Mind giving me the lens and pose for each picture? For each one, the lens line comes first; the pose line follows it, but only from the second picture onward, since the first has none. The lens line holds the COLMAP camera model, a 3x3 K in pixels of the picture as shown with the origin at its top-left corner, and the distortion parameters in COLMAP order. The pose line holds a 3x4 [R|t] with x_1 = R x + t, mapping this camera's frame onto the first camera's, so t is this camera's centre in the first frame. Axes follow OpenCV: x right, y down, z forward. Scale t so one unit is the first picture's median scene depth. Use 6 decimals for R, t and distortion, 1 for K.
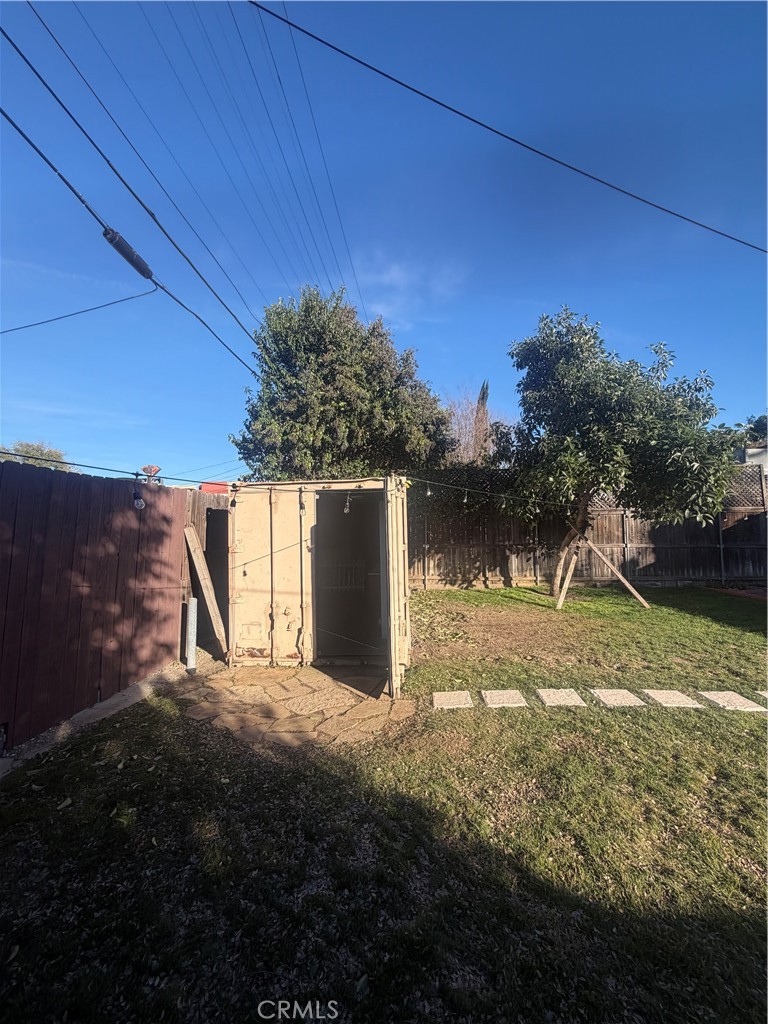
lens RADIAL K [[407.1, 0, 383.5], [0, 407.1, 505.1], [0, 0, 1]] dist [-0.000530, 0.000496]
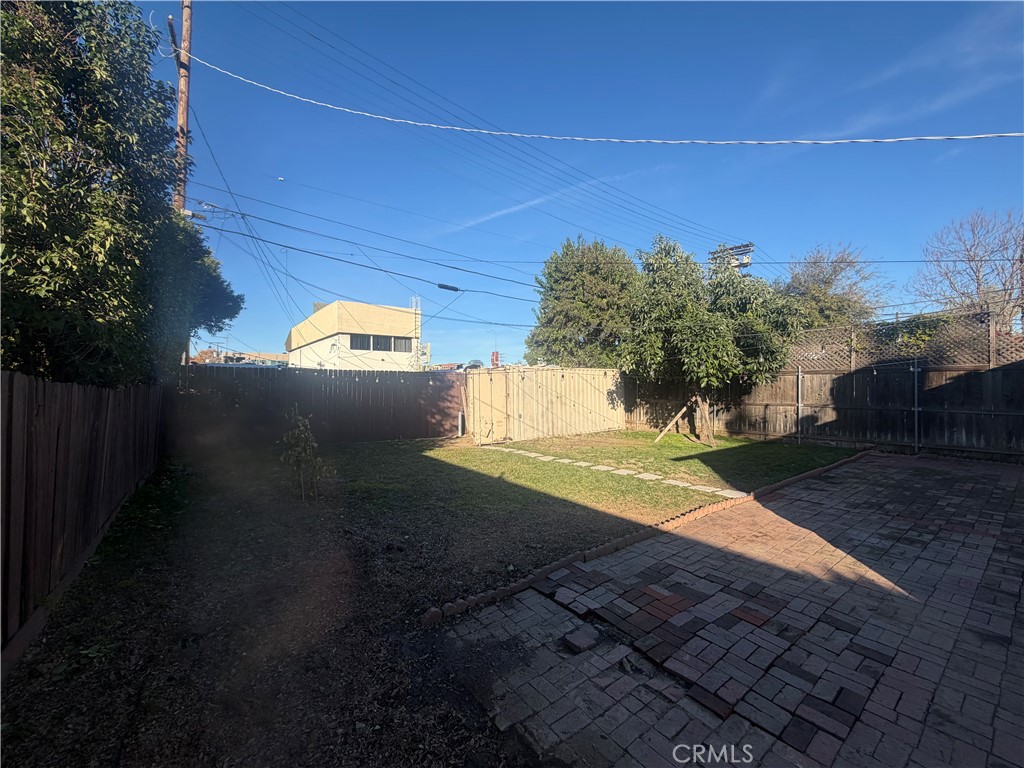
lens RADIAL K [[407.1, 0, 513.1], [0, 407.1, 384.4], [0, 0, 1]] dist [-0.000530, 0.000496]
pose [[0.647451, 0.003704, -0.762098, 0.935144], [0.035752, 0.998740, 0.035228, -0.017948], [0.761268, -0.050054, 0.646503, -0.258900]]
